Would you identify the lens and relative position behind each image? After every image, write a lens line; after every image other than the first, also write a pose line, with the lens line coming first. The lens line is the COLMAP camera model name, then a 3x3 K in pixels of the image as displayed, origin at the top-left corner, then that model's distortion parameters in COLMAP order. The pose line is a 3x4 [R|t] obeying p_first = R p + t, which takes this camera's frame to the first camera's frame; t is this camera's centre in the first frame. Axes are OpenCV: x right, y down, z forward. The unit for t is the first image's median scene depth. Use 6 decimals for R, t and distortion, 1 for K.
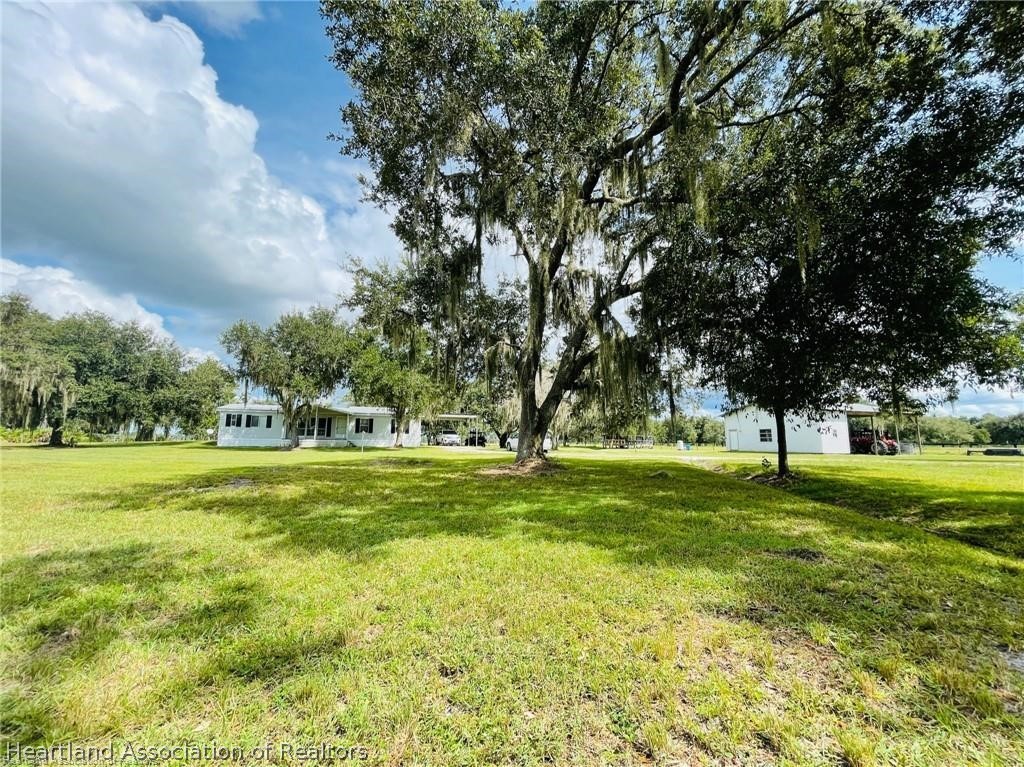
lens RADIAL K [[409.1, 0, 511.8], [0, 409.1, 383.8], [0, 0, 1]] dist [-0.001927, 0.000000]
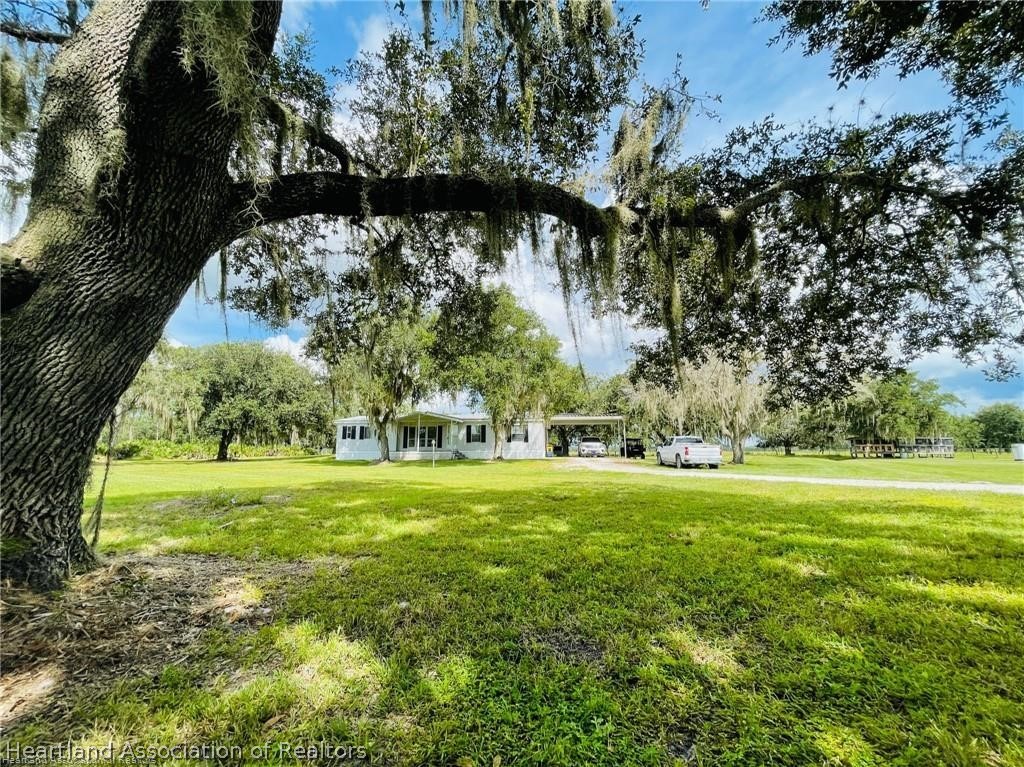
lens RADIAL K [[409.1, 0, 512.3], [0, 409.1, 383.3], [0, 0, 1]] dist [-0.001927, 0.000000]
pose [[0.886462, -0.088060, -0.454346, 0.089779], [0.077541, 0.996114, -0.041775, 0.041412], [0.456259, 0.001802, 0.889845, 0.301815]]
